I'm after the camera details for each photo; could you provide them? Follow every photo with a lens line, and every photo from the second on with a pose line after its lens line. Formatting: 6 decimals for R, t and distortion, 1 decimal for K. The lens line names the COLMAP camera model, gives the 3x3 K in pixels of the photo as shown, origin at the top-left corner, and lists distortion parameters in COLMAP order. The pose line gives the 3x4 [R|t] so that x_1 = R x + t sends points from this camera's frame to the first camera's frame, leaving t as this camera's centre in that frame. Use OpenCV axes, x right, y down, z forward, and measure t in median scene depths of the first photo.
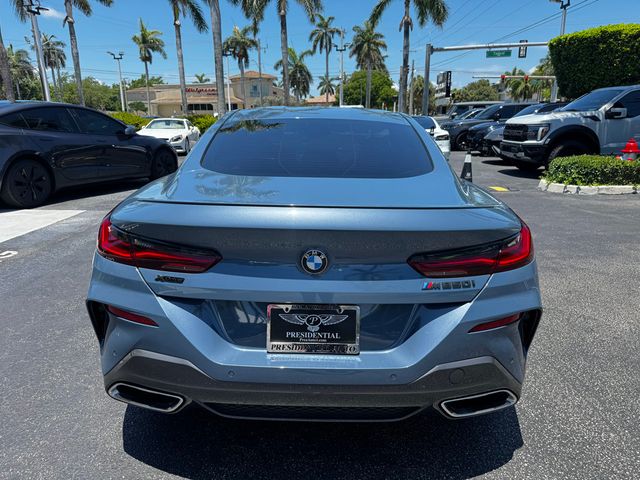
lens RADIAL K [[458.0, 0, 317.4], [0, 458.0, 237.8], [0, 0, 1]] dist [0.020657, -0.016493]
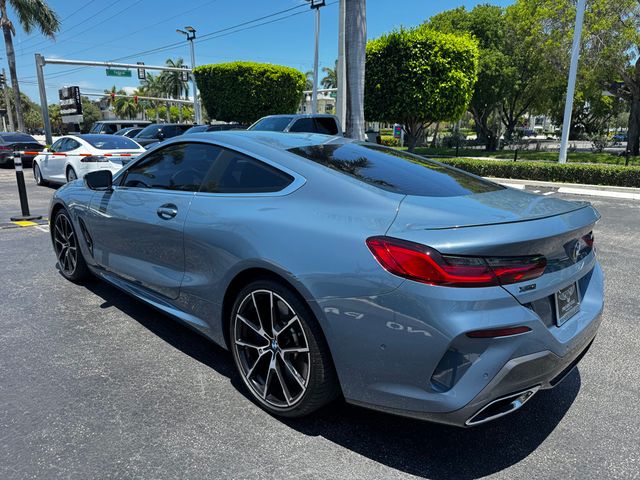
lens RADIAL K [[458.0, 0, 317.3], [0, 458.0, 242.9], [0, 0, 1]] dist [0.020657, -0.016493]
pose [[0.705147, -0.155475, 0.691805, -0.131396], [0.174135, 0.983756, 0.043594, -0.015381], [-0.687346, 0.089727, 0.720767, 0.046935]]
